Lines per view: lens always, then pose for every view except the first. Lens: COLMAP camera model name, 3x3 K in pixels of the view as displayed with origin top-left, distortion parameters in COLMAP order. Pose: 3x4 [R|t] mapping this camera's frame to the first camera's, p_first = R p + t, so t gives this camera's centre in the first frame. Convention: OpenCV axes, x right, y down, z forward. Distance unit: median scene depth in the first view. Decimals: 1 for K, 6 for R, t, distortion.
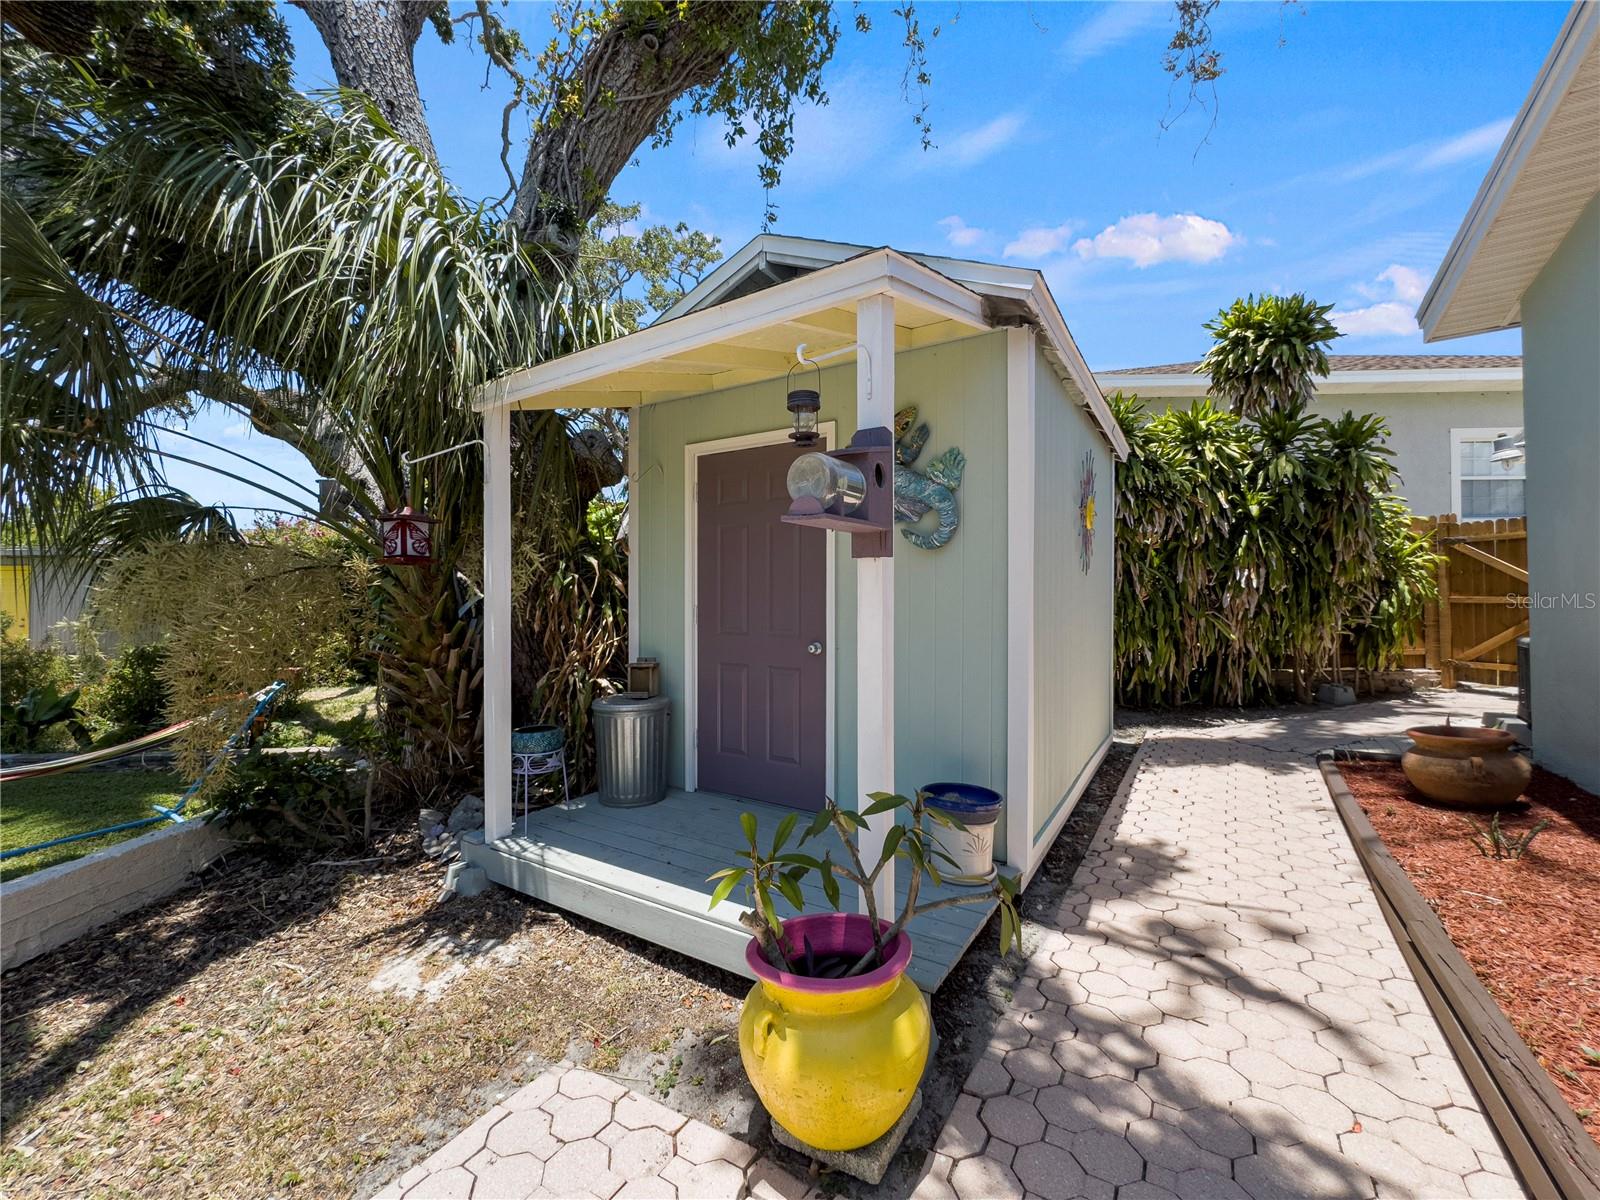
lens RADIAL K [[635.6, 0, 800.0], [0, 635.6, 600.0], [0, 0, 1]] dist [-0.001718, -0.000276]
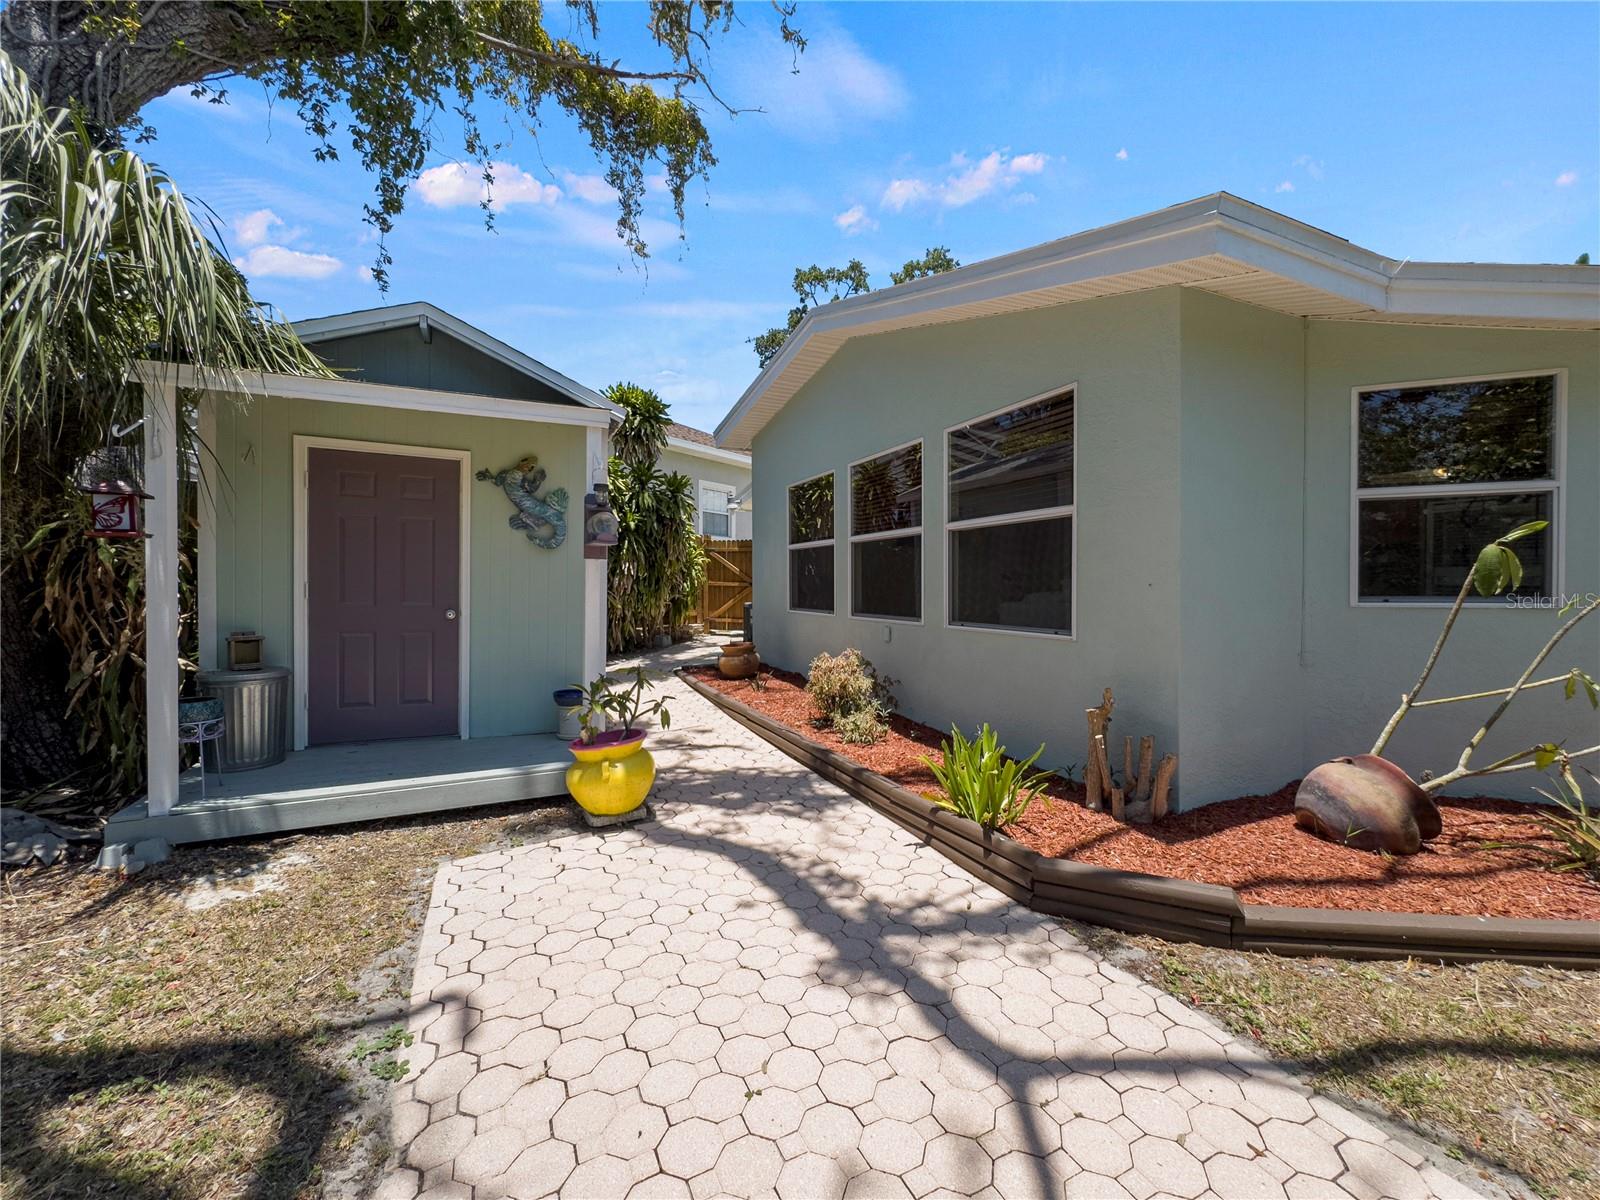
lens RADIAL K [[644.3, 0, 800.1], [0, 644.3, 599.0], [0, 0, 1]] dist [0.001330, 0.000099]
pose [[0.537458, -0.009748, 0.843234, -0.393432], [-0.013810, 0.999697, 0.020359, 0.002387], [-0.843178, -0.022587, 0.537160, -0.199919]]
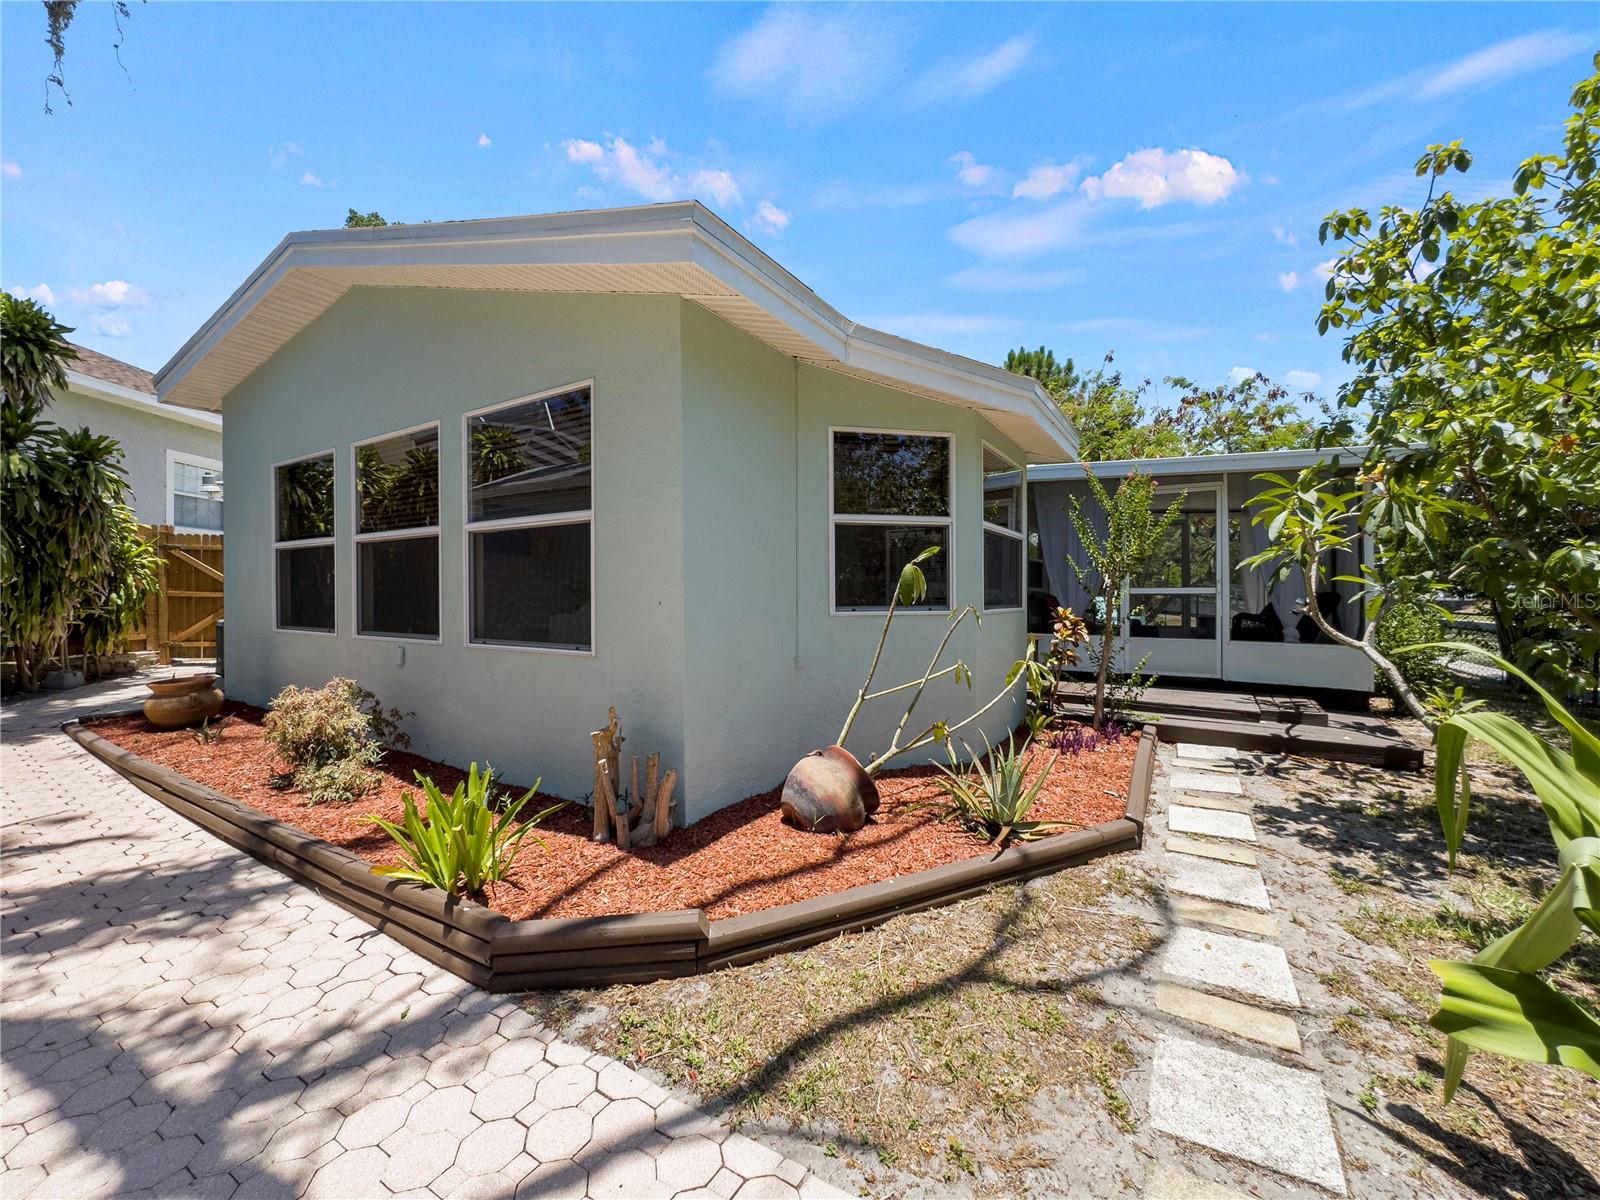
lens RADIAL K [[644.3, 0, 800.1], [0, 644.3, 599.0], [0, 0, 1]] dist [0.001330, 0.000099]
pose [[-0.014754, 0.004766, 0.999880, -0.306583], [-0.011979, 0.999916, -0.004943, 0.001162], [-0.999819, -0.012050, -0.014696, -0.264561]]
